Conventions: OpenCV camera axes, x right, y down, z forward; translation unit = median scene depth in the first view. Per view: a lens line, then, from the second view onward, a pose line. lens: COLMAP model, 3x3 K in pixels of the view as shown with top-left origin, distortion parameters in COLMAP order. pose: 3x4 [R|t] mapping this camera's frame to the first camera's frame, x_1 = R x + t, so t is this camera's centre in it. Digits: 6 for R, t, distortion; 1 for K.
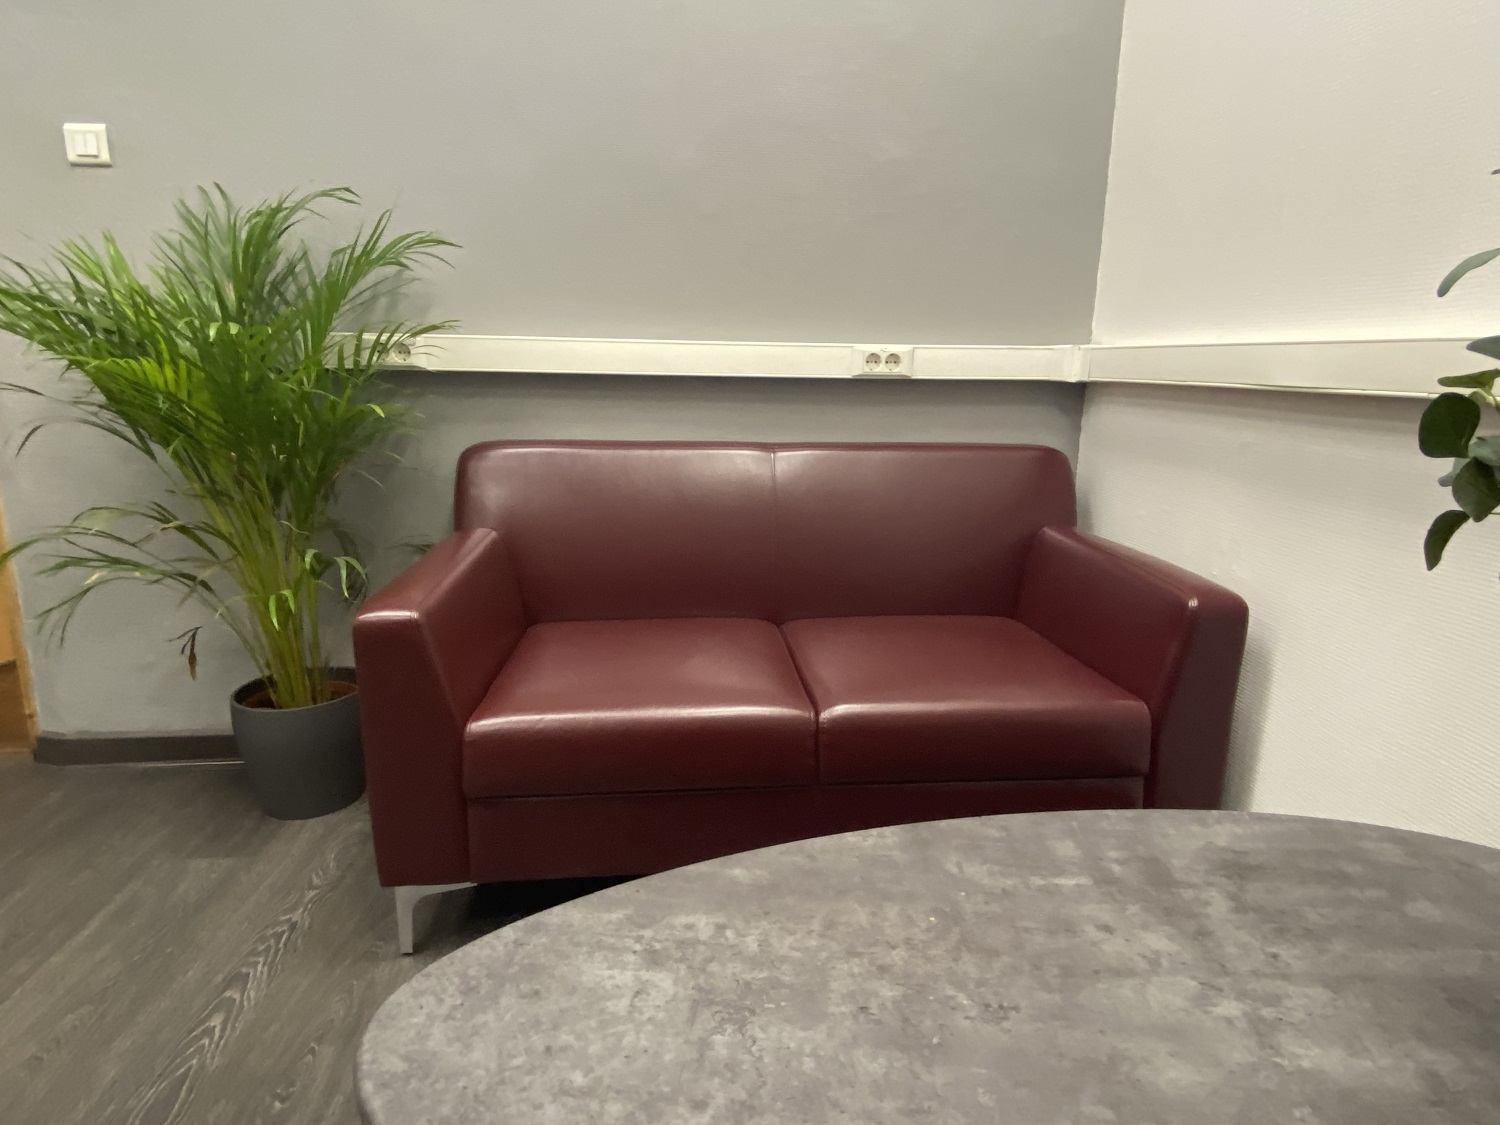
lens RADIAL K [[825.2, 0, 750.0], [0, 825.2, 562.5], [0, 0, 1]] dist [0.054459, -0.055795]
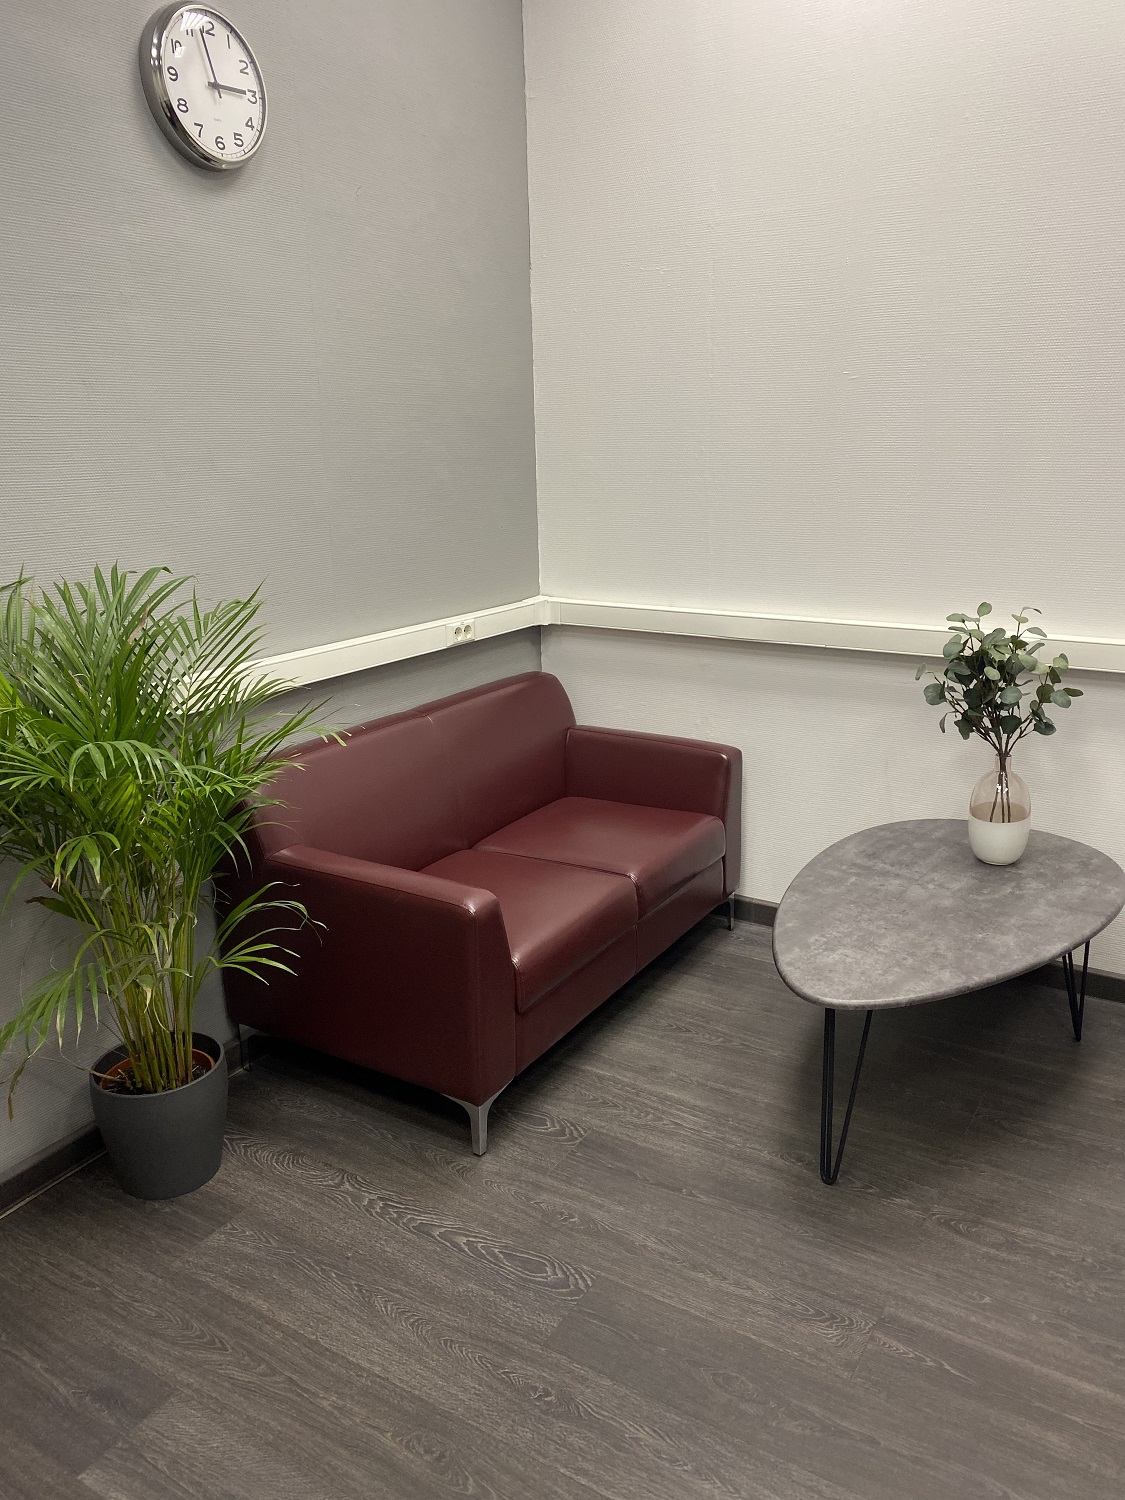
lens RADIAL K [[1145.1, 0, 559.3], [0, 1145.1, 743.7], [0, 0, 1]] dist [0.011642, -0.007309]
pose [[0.599789, -0.226015, 0.767574, -2.811337], [0.207707, 0.970373, 0.123426, -0.641211], [-0.772729, 0.085401, 0.628964, -0.515420]]
